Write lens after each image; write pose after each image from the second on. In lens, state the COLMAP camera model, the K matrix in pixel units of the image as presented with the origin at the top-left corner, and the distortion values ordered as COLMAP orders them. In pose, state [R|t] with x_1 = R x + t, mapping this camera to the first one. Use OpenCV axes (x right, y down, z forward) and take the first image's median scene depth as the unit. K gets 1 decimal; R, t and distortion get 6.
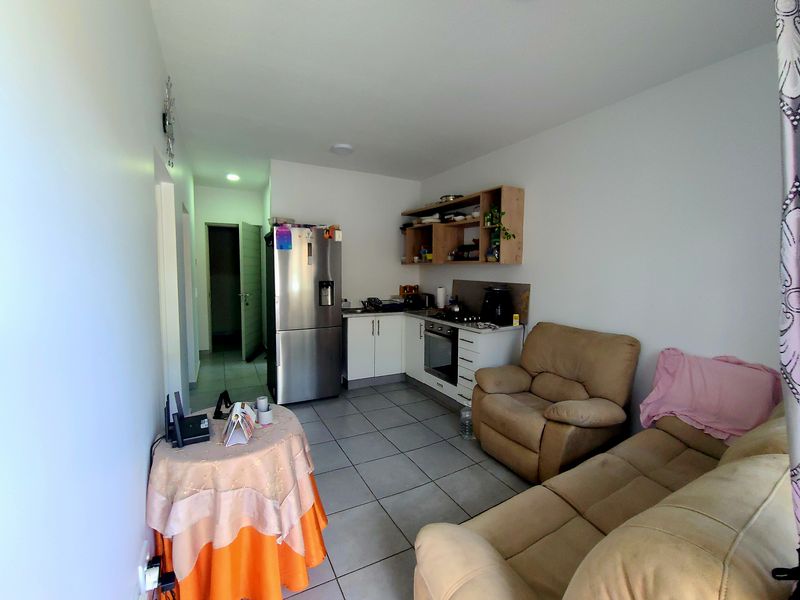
lens RADIAL K [[335.1, 0, 396.5], [0, 335.1, 295.5], [0, 0, 1]] dist [-0.033474, 0.000768]
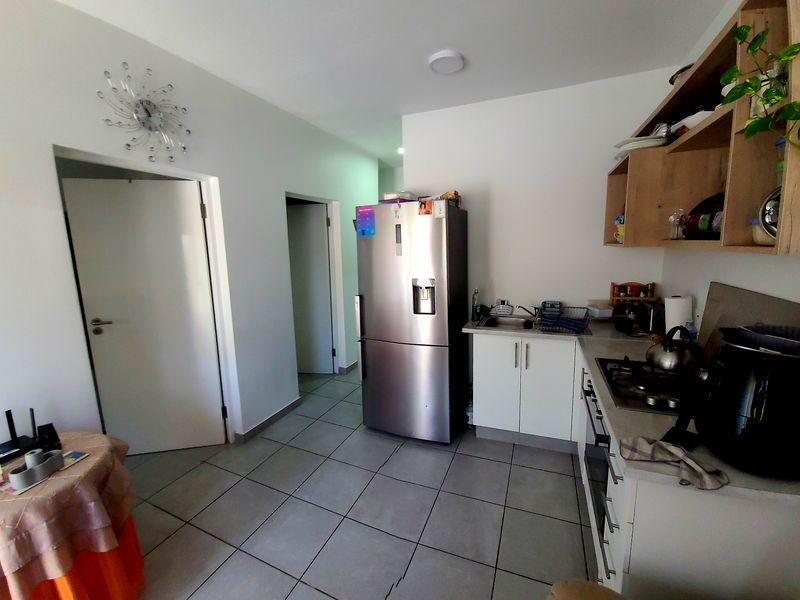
lens RADIAL K [[335.1, 0, 399.5], [0, 335.1, 298.3], [0, 0, 1]] dist [-0.033474, 0.000768]
pose [[0.645592, 0.090468, -0.758305, 0.238901], [-0.025539, 0.994961, 0.096959, -0.058301], [0.763256, -0.043230, 0.644649, 0.452679]]
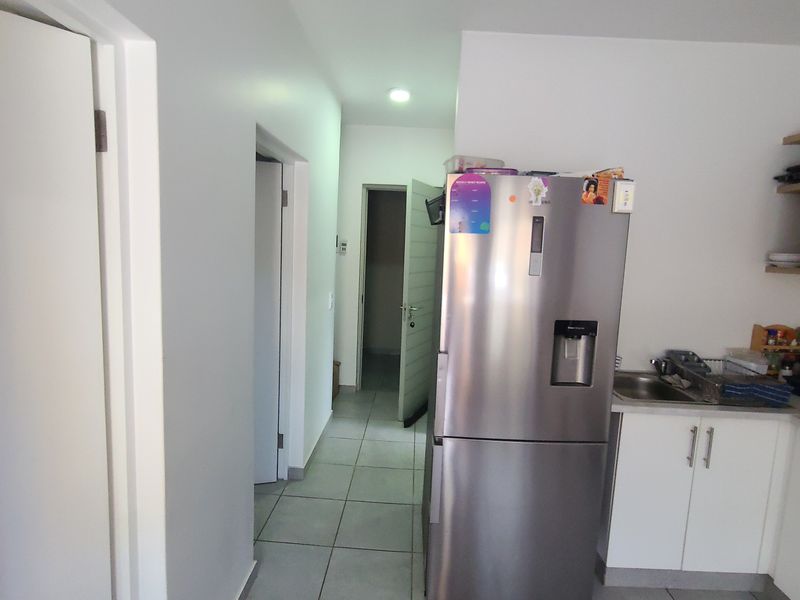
lens RADIAL K [[447.6, 0, 405.3], [0, 447.6, 291.9], [0, 0, 1]] dist [-0.008656, -0.005648]
pose [[0.873455, 0.075273, -0.481051, -0.121434], [-0.070712, 0.997114, 0.027631, -0.064597], [0.481742, 0.009881, 0.876257, 0.412143]]
